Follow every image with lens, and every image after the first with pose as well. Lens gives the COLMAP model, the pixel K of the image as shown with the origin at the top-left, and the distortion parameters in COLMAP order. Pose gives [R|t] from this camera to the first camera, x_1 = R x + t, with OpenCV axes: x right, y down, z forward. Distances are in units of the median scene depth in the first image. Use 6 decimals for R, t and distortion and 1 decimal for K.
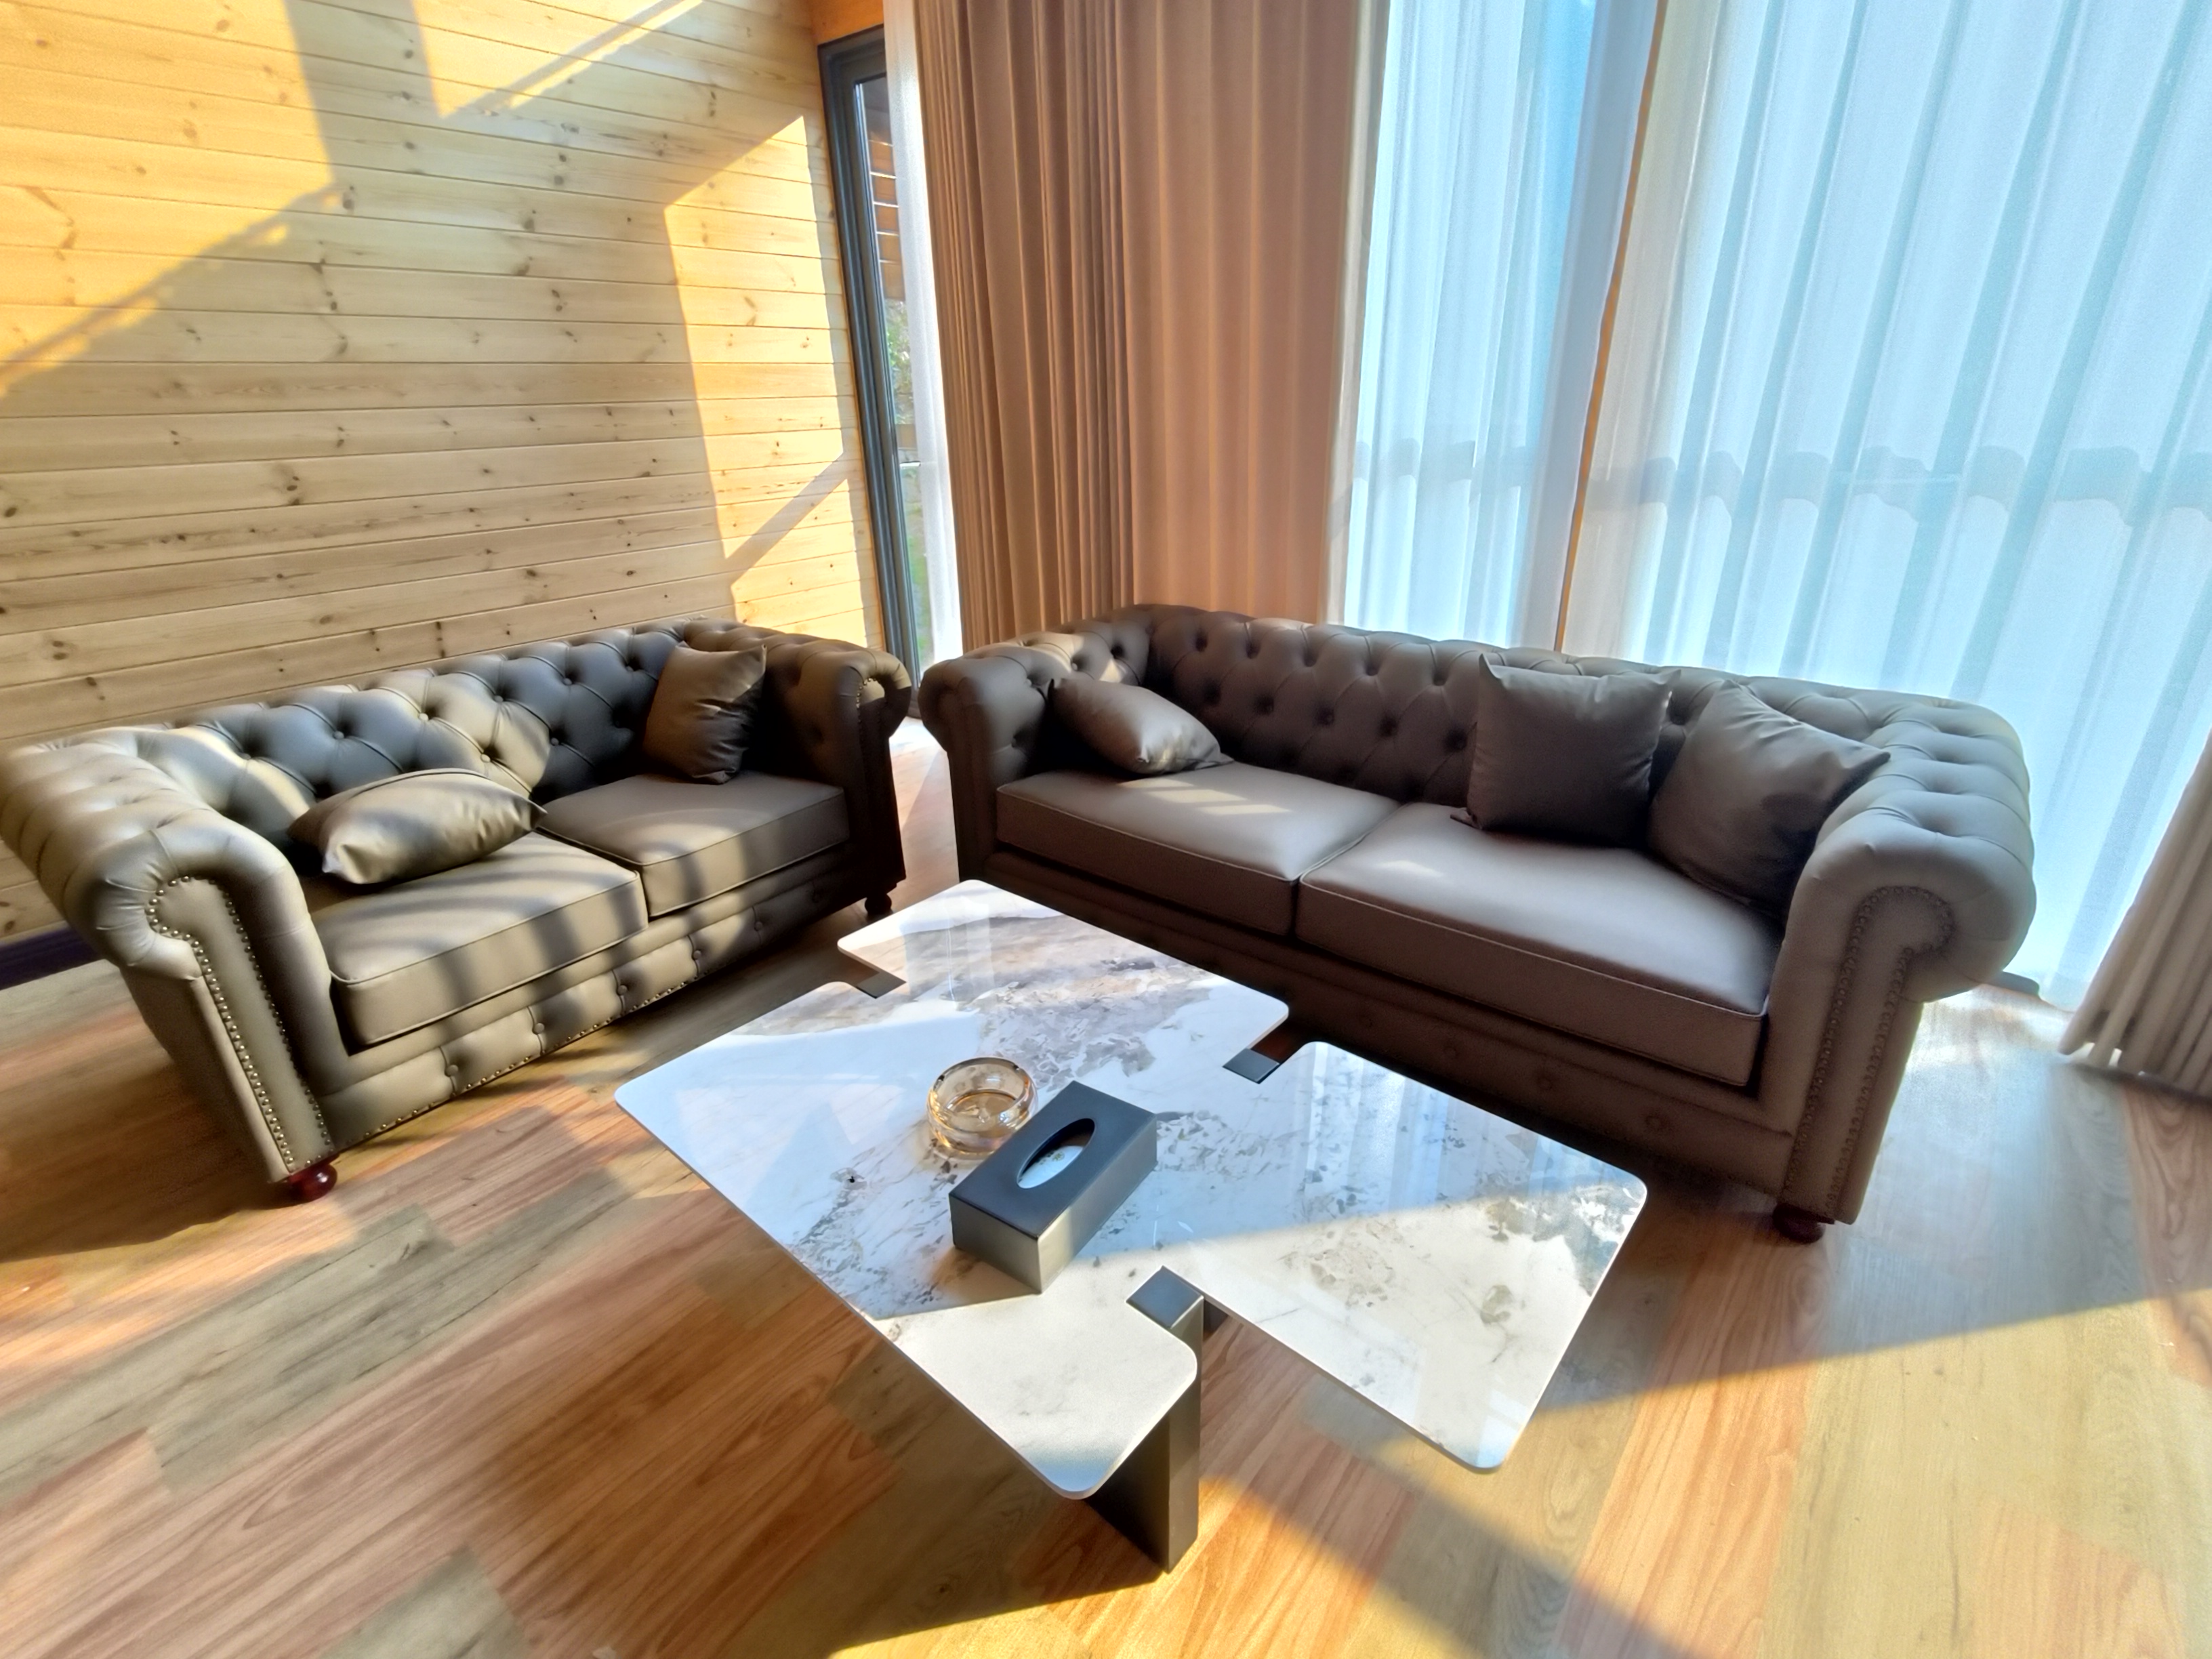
lens RADIAL K [[1024.6, 0, 1109.3], [0, 1024.6, 829.9], [0, 0, 1]] dist [0.008955, -0.001226]
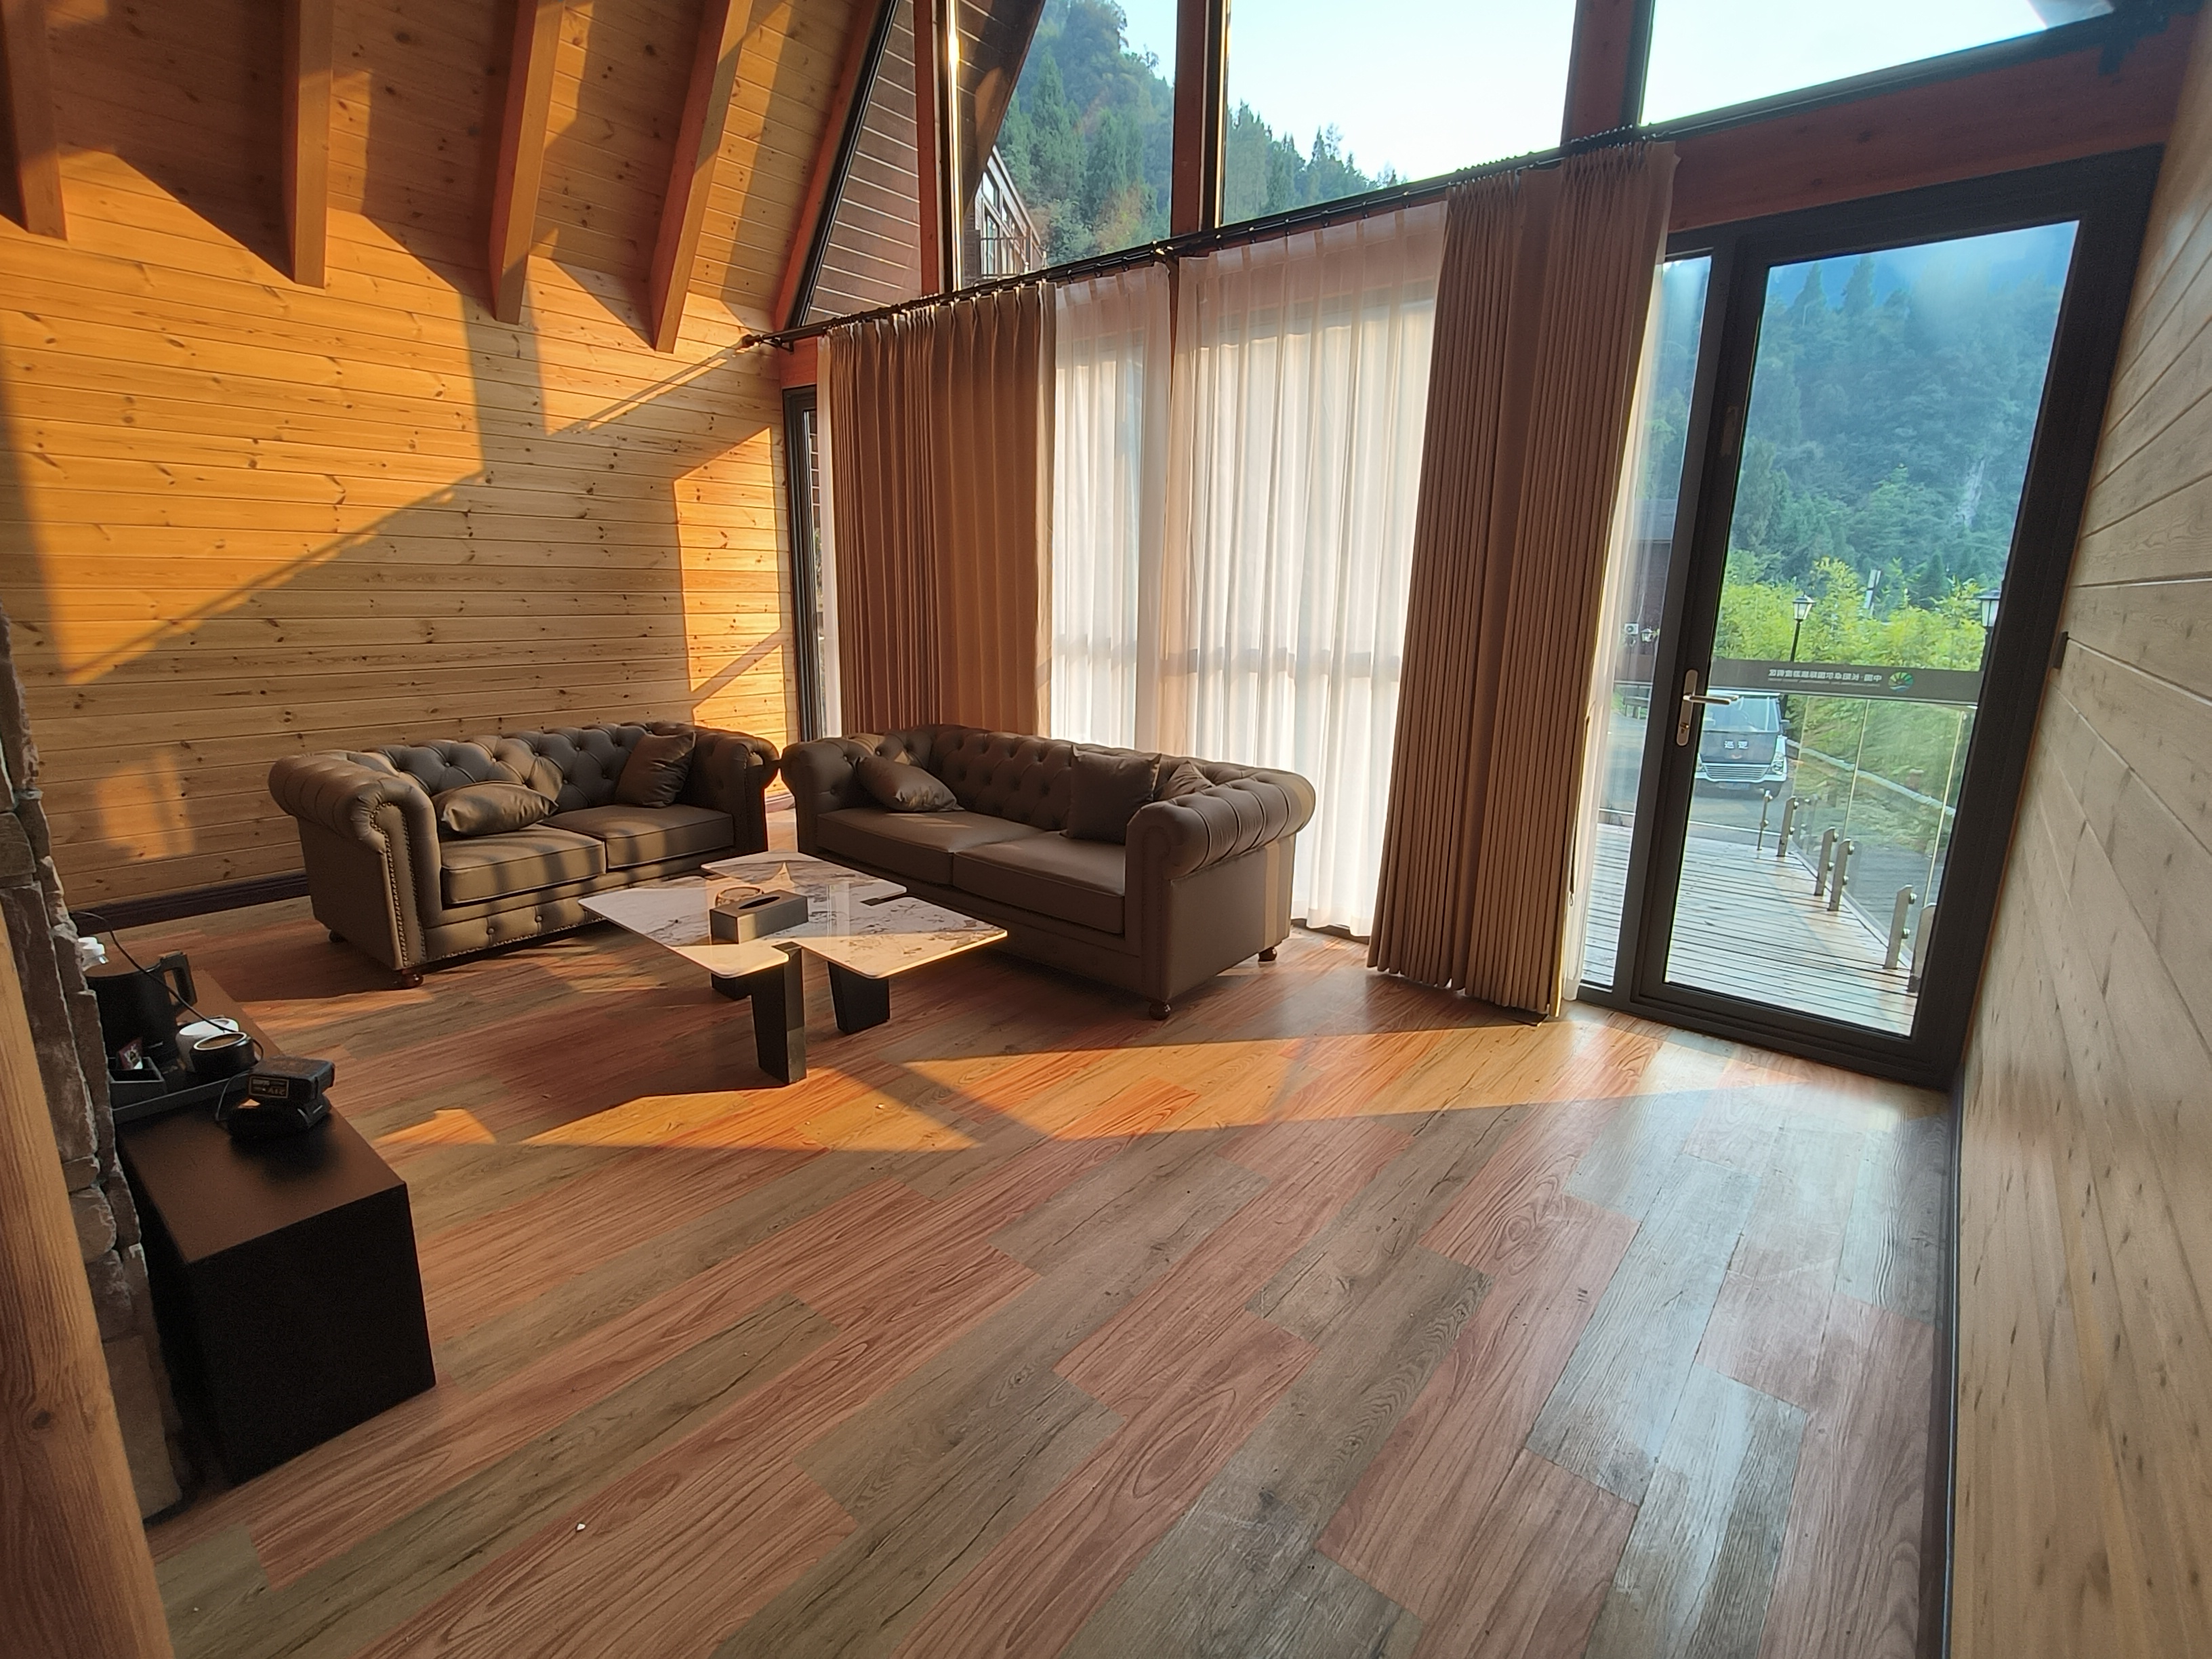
lens RADIAL K [[1024.6, 0, 1099.6], [0, 1024.6, 823.7], [0, 0, 1]] dist [0.008955, -0.001226]
pose [[0.999083, 0.042730, -0.002835, 0.345103], [-0.042562, 0.983478, -0.175954, 0.240191], [-0.004730, 0.175913, 0.984394, -0.653331]]
